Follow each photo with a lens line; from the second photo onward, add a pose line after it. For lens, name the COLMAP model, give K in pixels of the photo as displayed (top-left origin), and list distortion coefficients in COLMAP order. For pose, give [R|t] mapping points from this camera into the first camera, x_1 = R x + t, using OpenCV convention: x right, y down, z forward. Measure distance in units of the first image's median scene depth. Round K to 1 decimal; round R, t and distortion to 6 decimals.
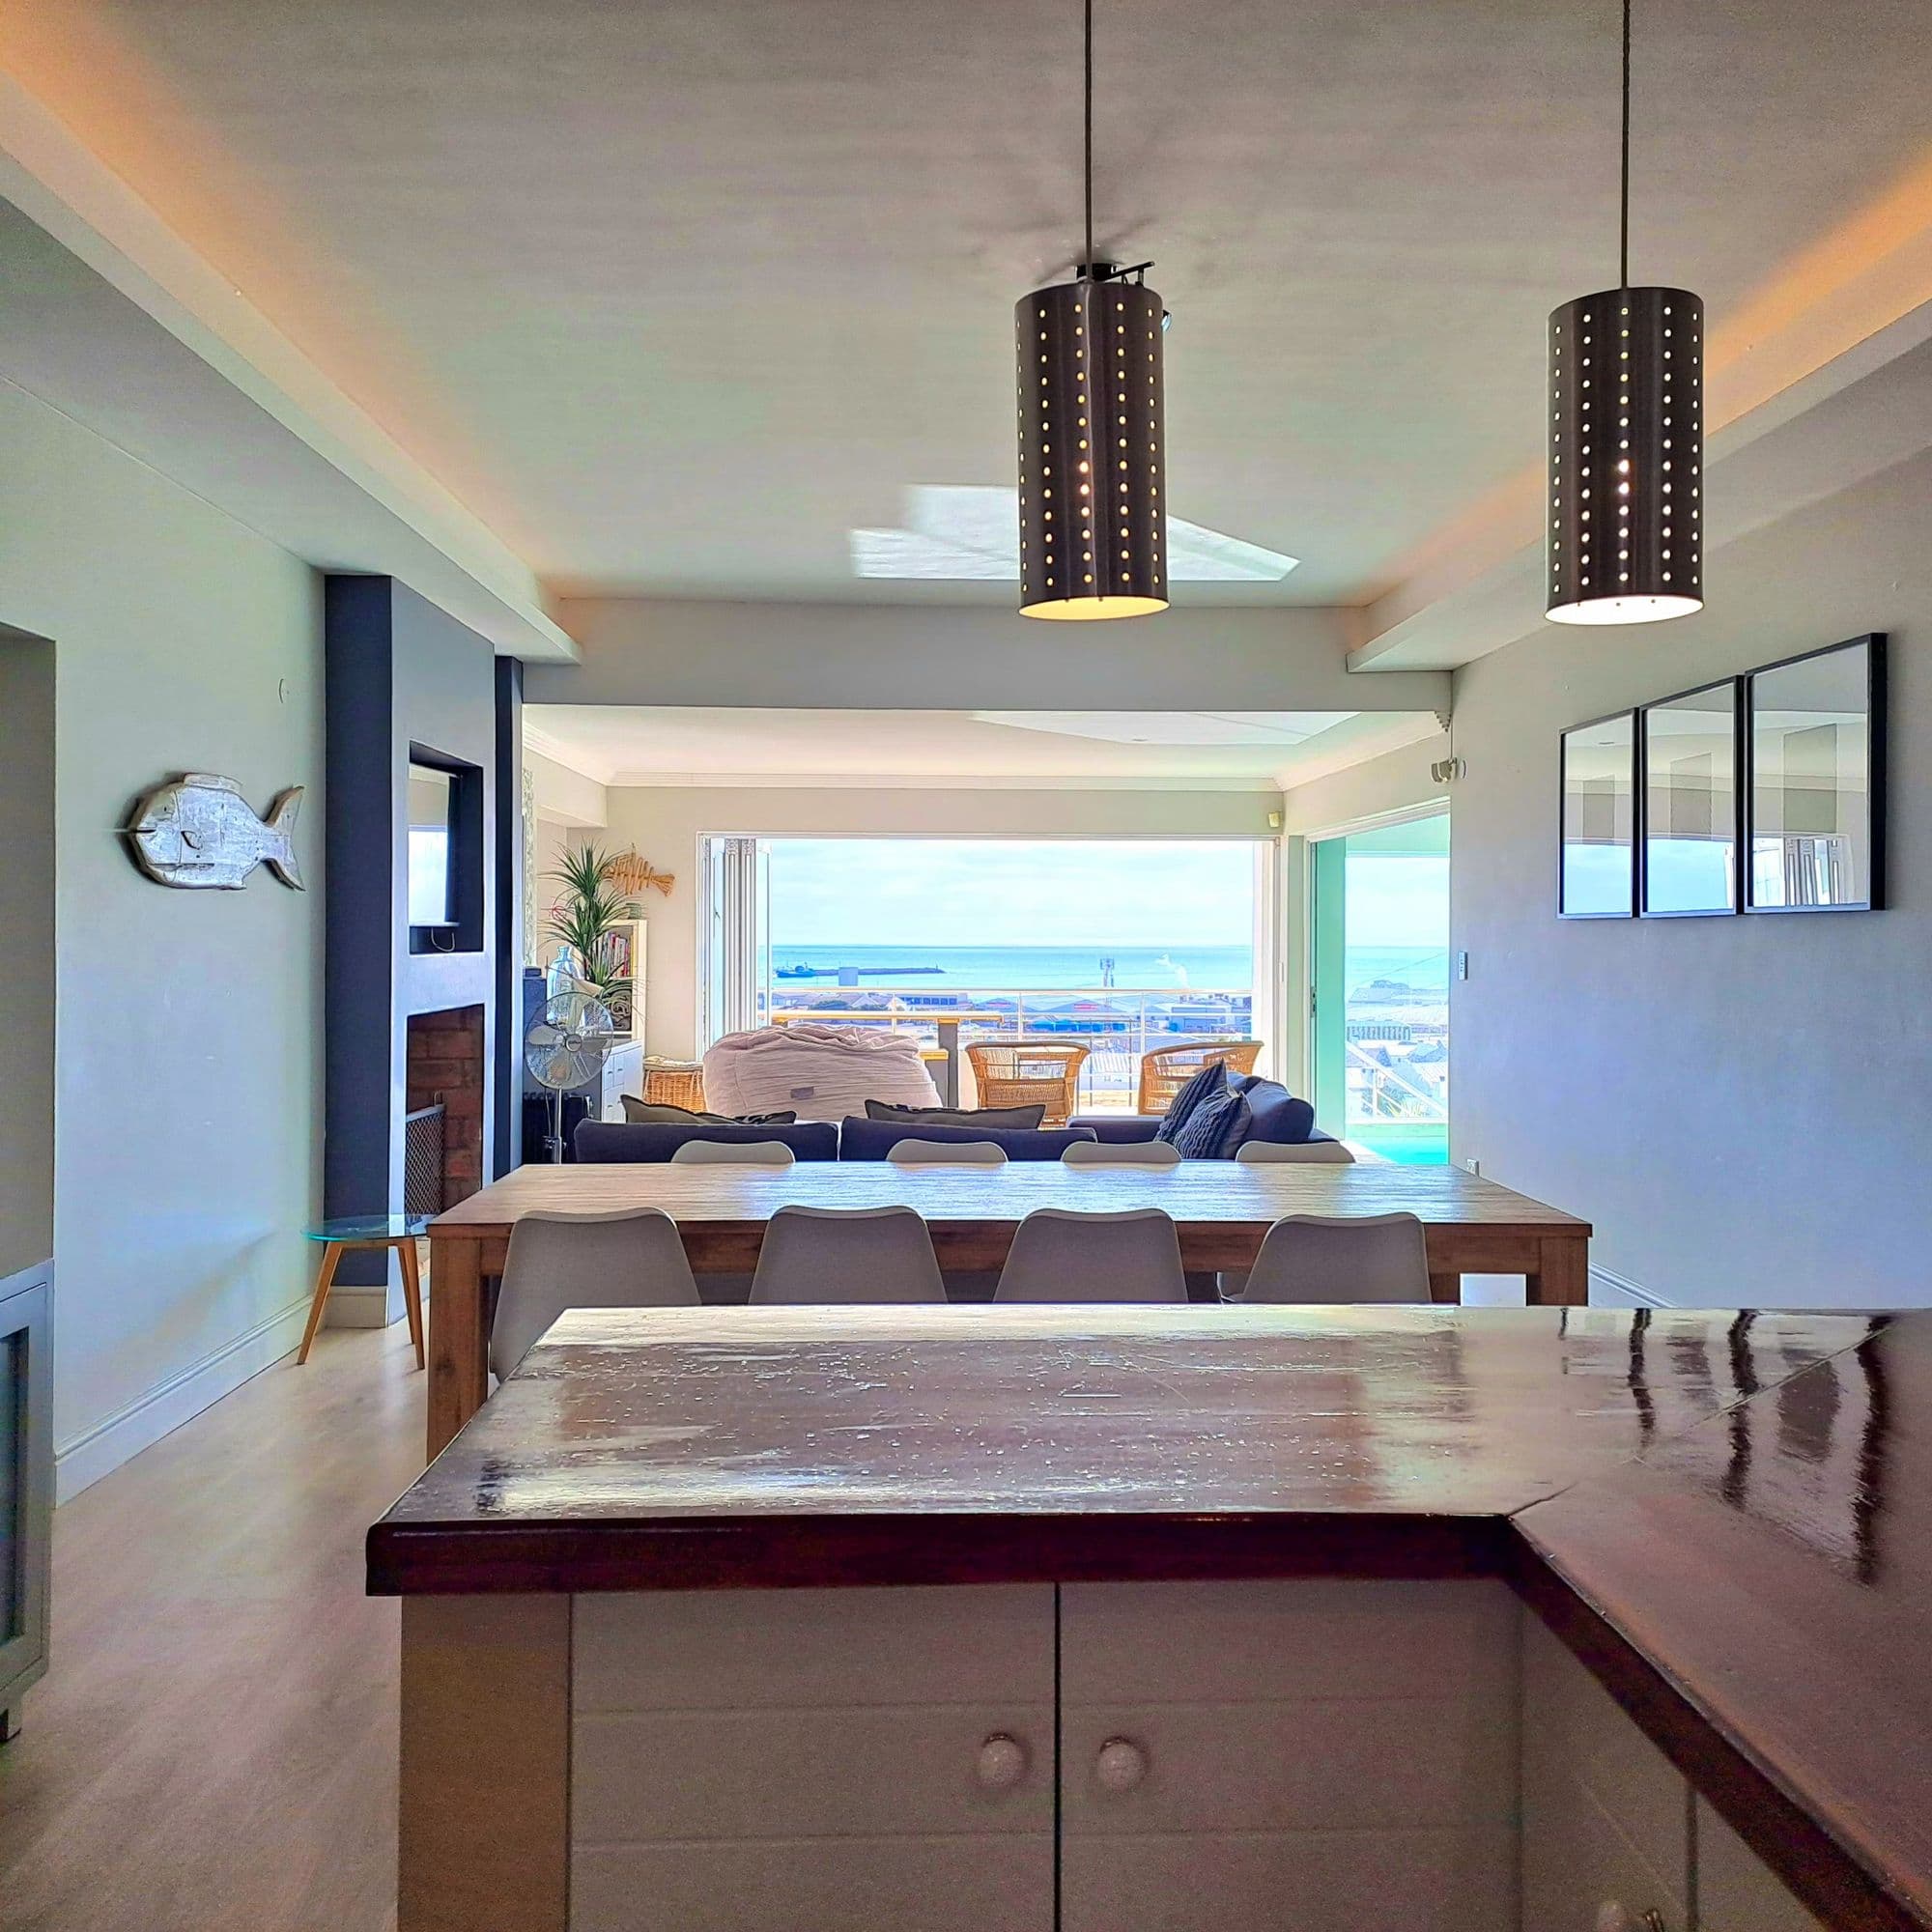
lens RADIAL K [[1844.2, 0, 991.3], [0, 1844.2, 966.0], [0, 0, 1]] dist [0.139097, -0.208081]
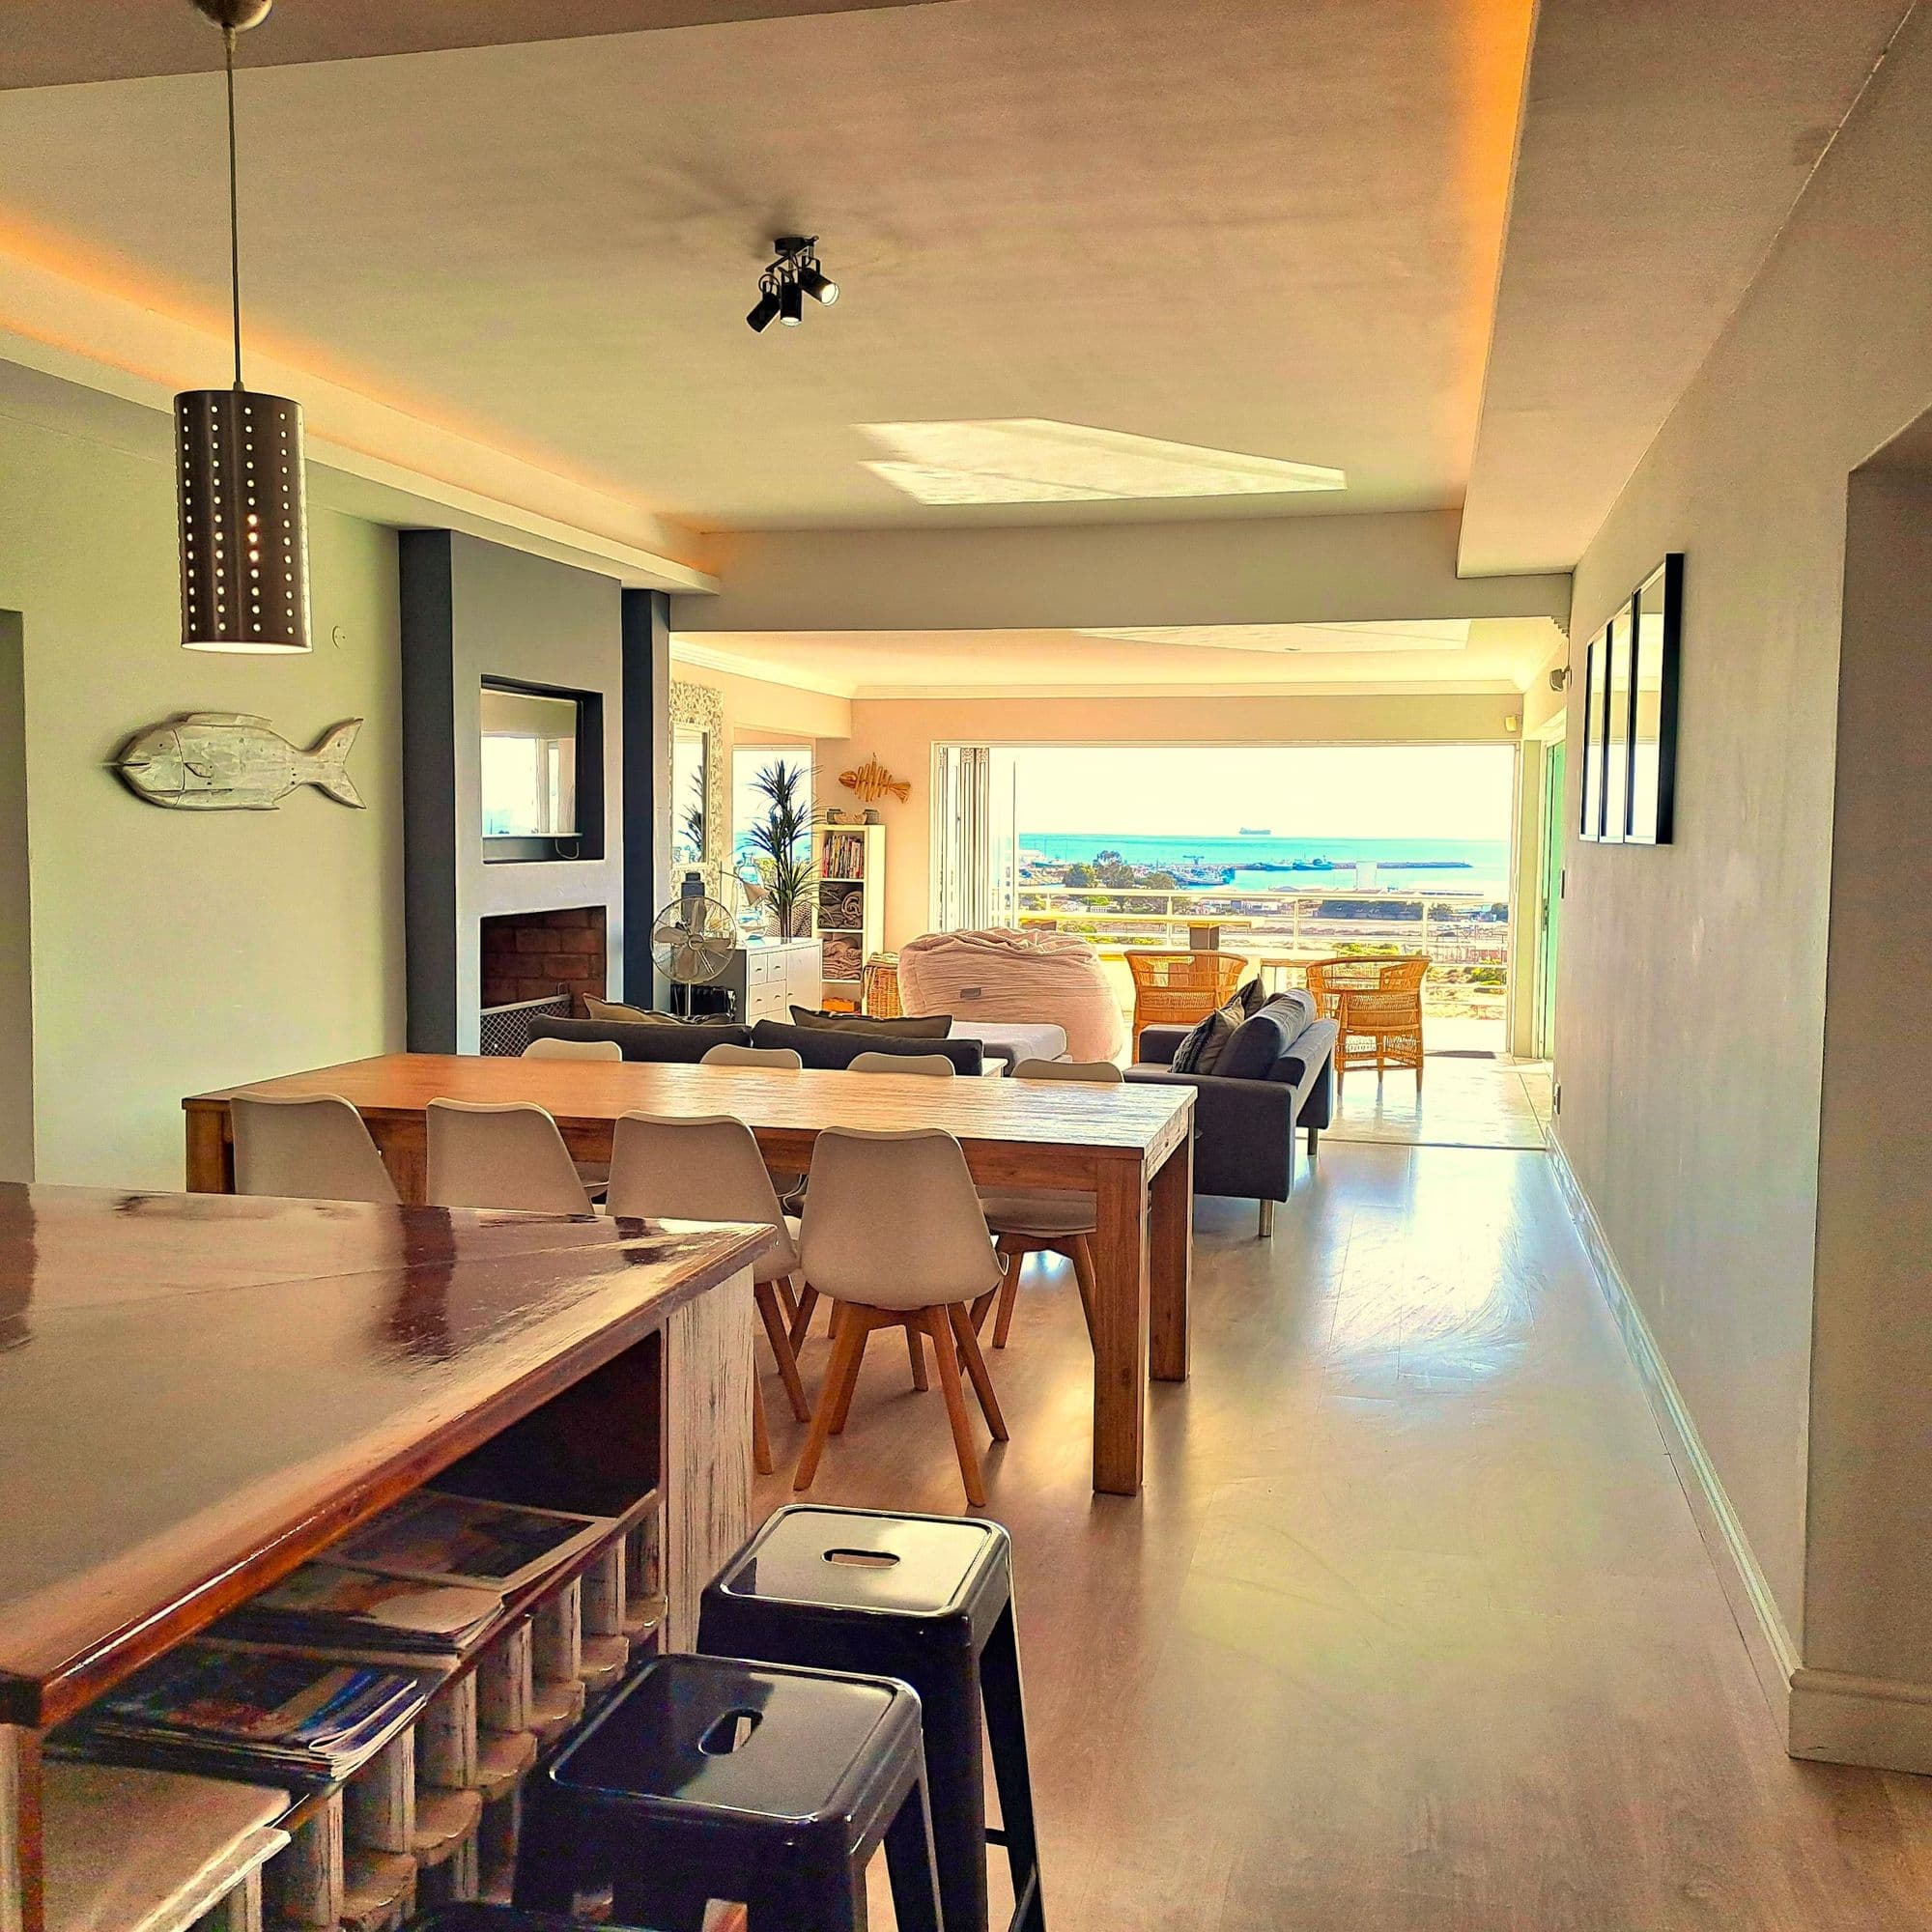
lens RADIAL K [[1844.2, 0, 991.3], [0, 1844.2, 966.0], [0, 0, 1]] dist [0.139097, -0.208081]
pose [[0.962347, 0.027778, -0.270399, 0.254402], [-0.012005, 0.998137, 0.059814, -0.013176], [0.271557, -0.054316, 0.960888, -0.012472]]
